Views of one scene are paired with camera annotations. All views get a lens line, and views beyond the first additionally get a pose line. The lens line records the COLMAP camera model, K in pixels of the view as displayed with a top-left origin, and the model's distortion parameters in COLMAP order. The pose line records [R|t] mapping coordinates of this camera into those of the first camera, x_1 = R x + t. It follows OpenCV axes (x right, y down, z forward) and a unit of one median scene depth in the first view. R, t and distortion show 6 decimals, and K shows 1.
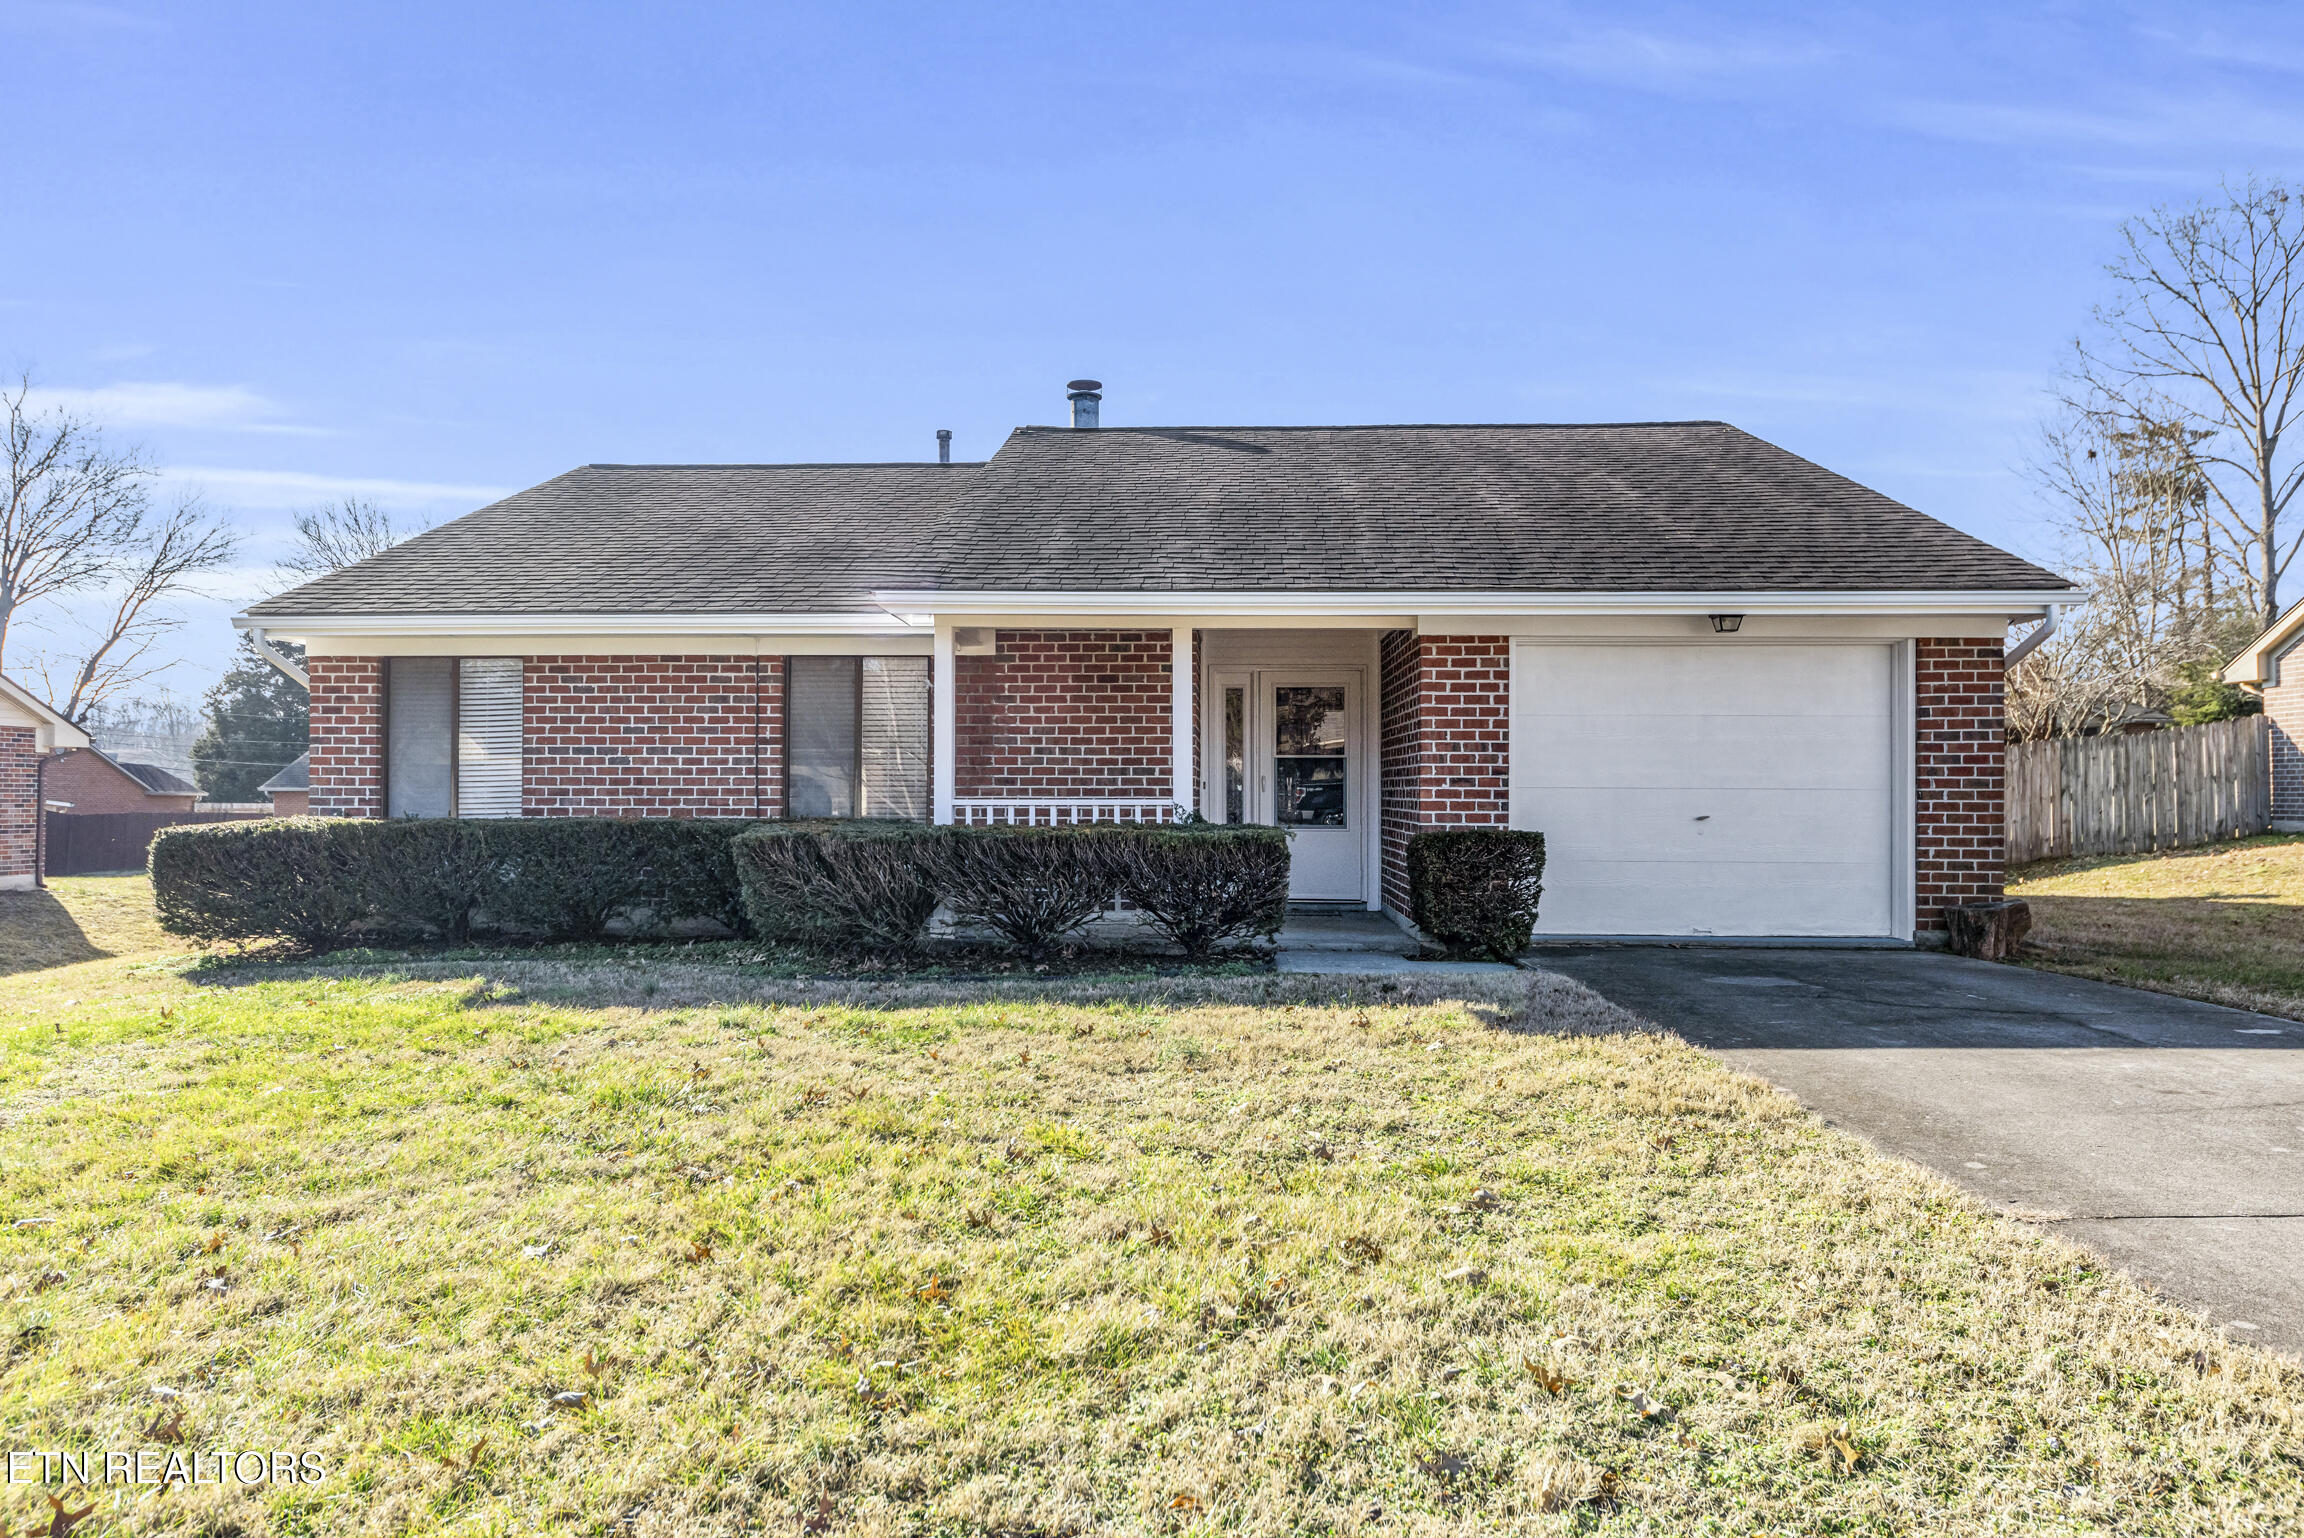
lens RADIAL K [[1452.4, 0, 1148.9], [0, 1452.4, 774.8], [0, 0, 1]] dist [0.001902, -0.002248]
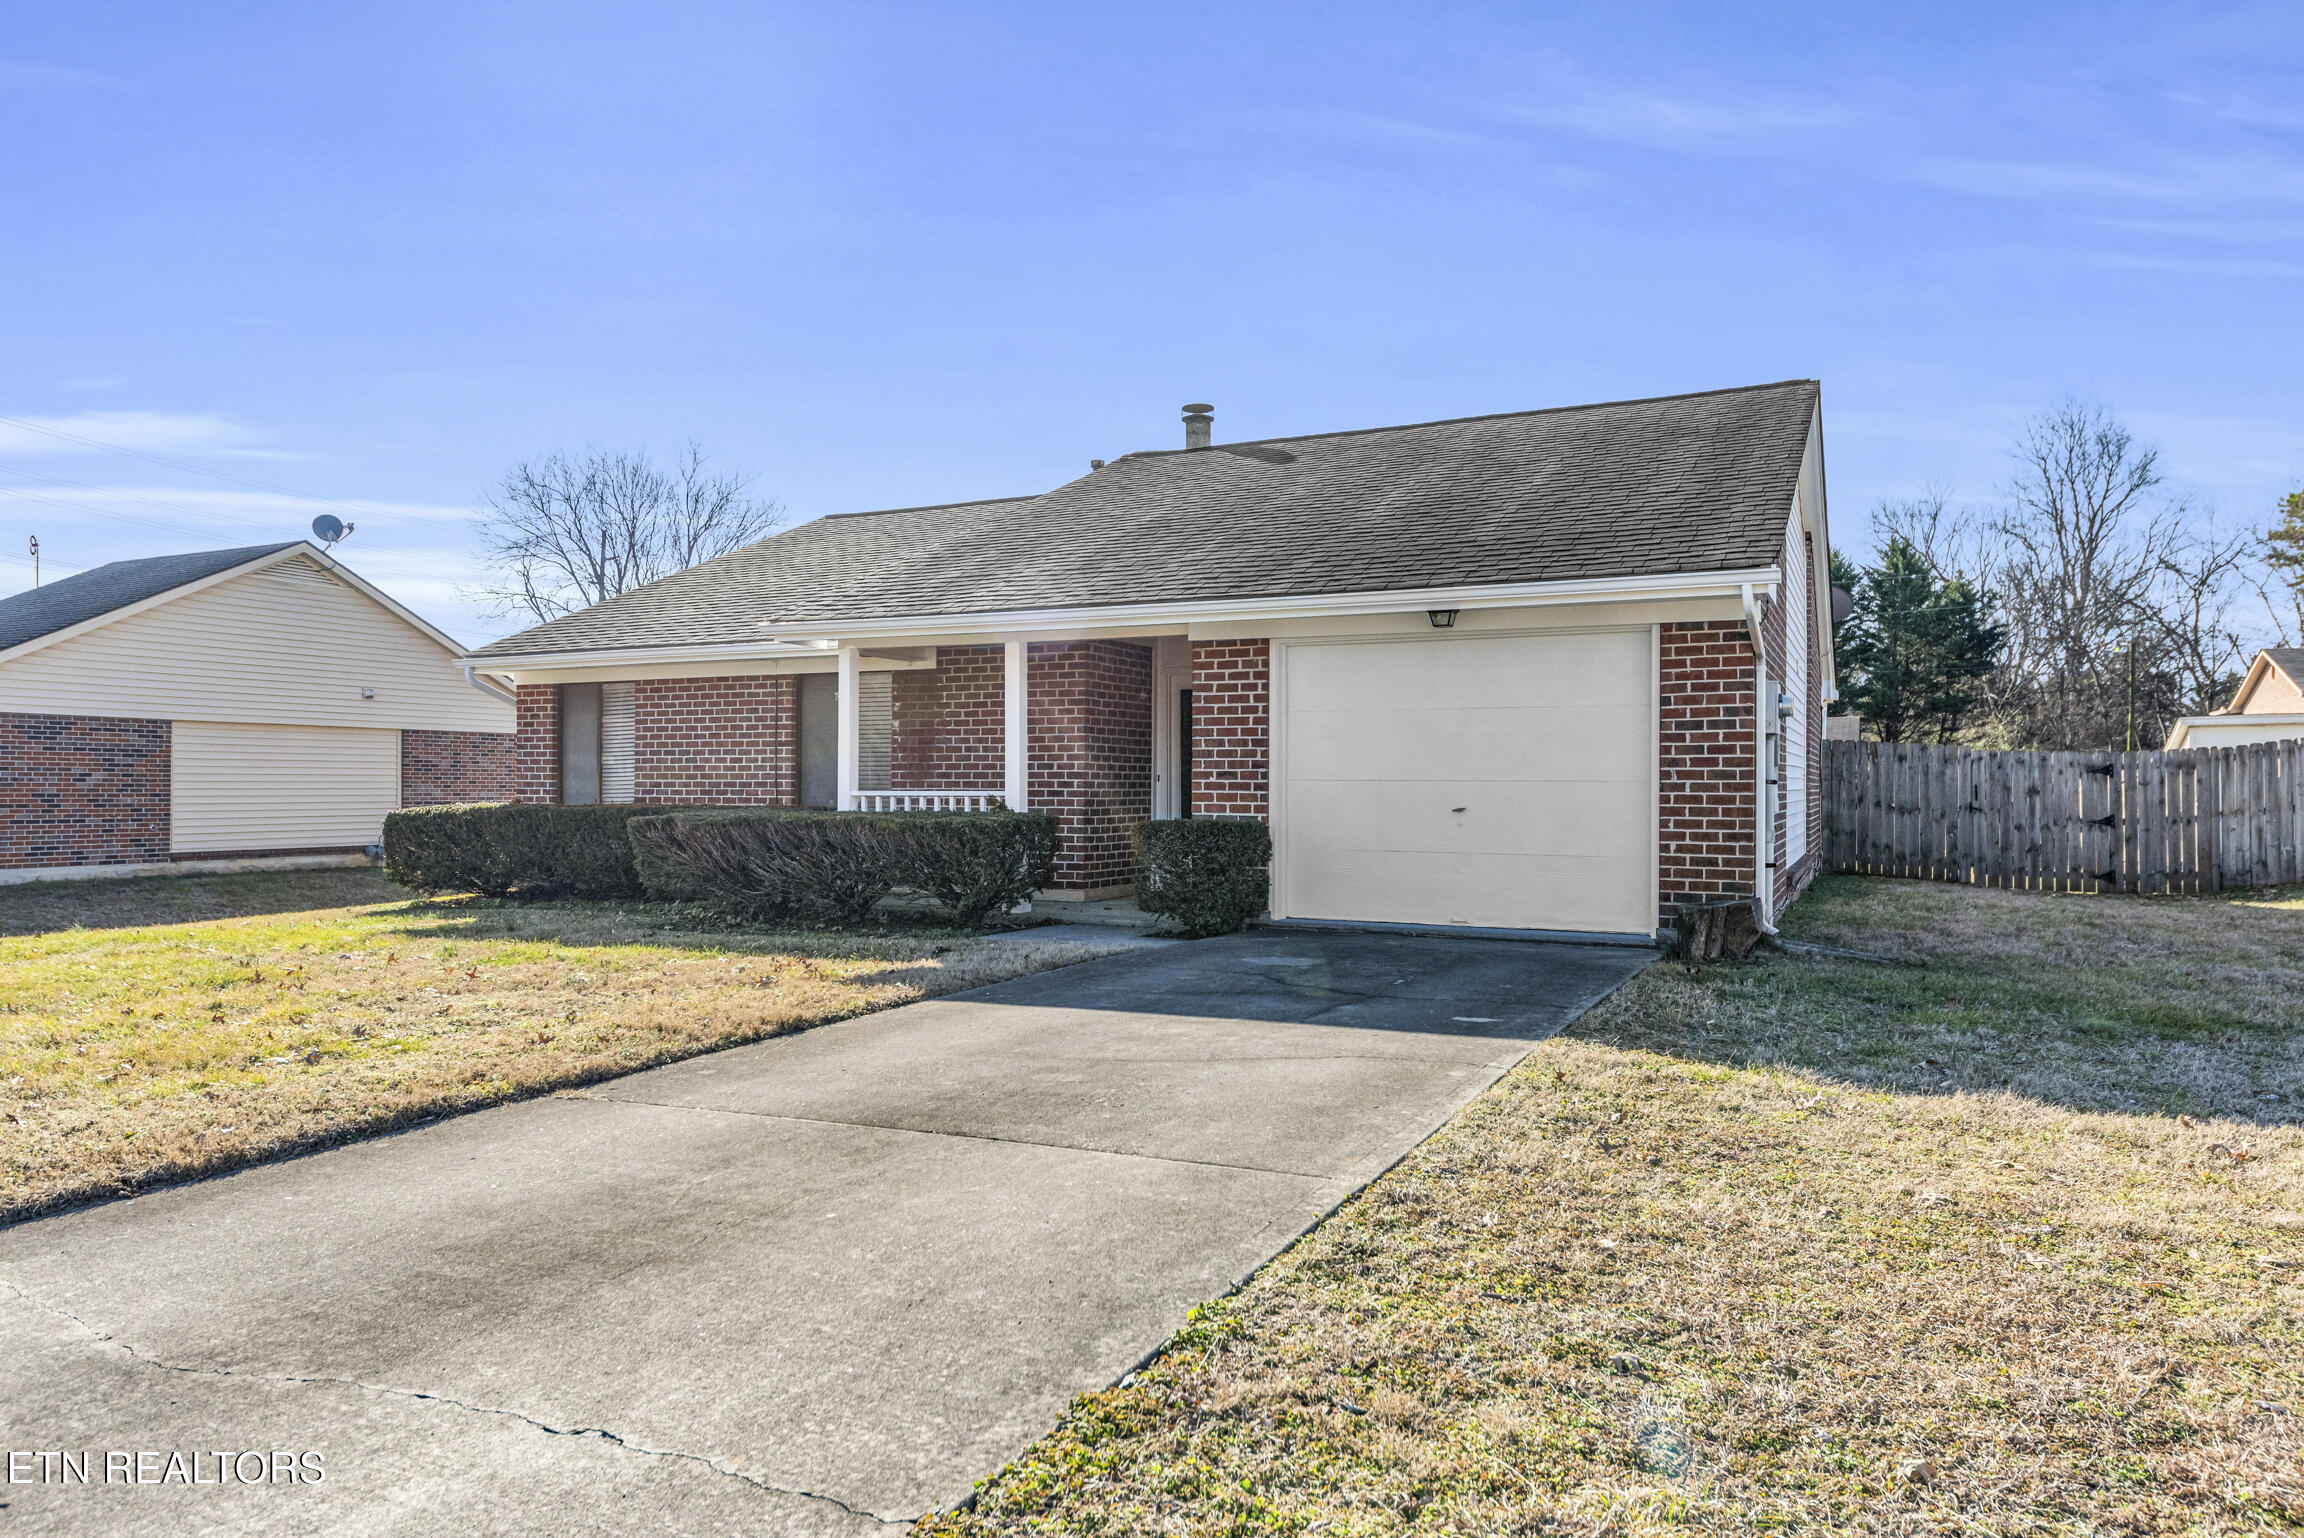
lens RADIAL K [[1452.4, 0, 1151.1], [0, 1452.4, 773.3], [0, 0, 1]] dist [0.001902, -0.002248]
pose [[0.917131, -0.003750, -0.398567, 0.529190], [0.005674, 0.999977, 0.003646, -0.000560], [0.398544, -0.005605, 0.917132, -0.014116]]
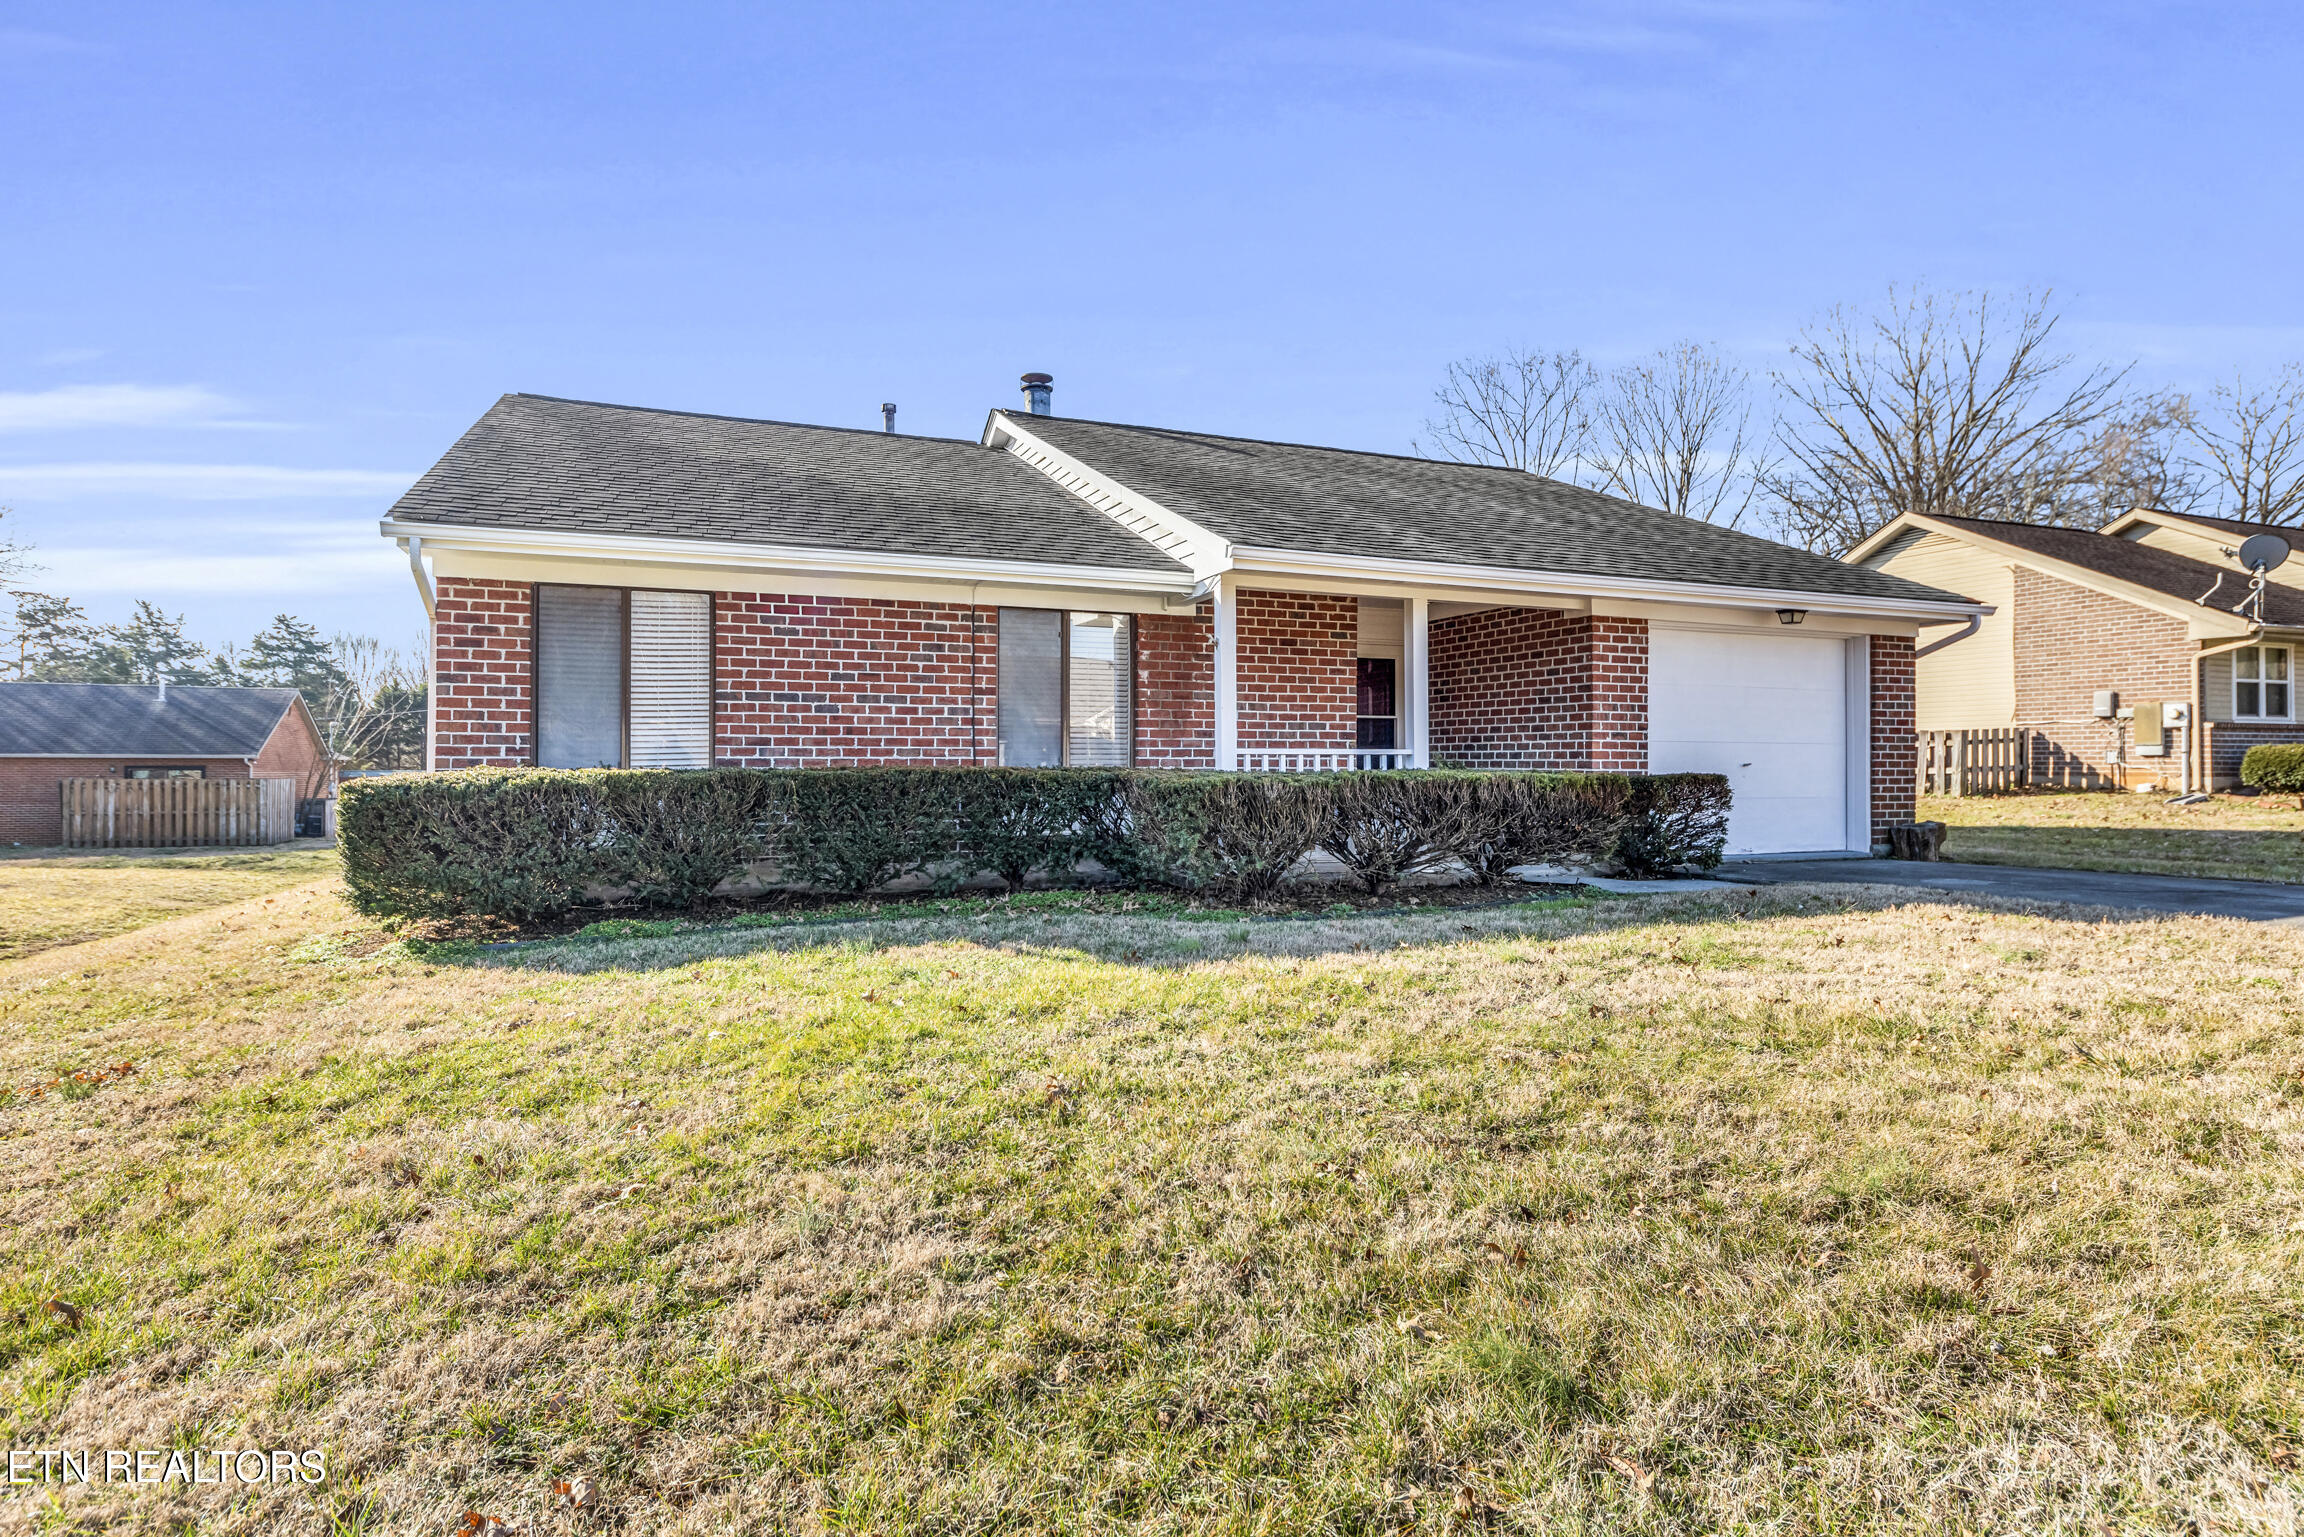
lens RADIAL K [[1199.2, 0, 1158.7], [0, 1199.2, 763.1], [0, 0, 1]] dist [0.002878, -0.000273]
pose [[0.909855, -0.001182, 0.414924, -0.501580], [-0.004251, 0.999917, 0.012168, 0.015504], [-0.414904, -0.012835, 0.909775, 0.207271]]
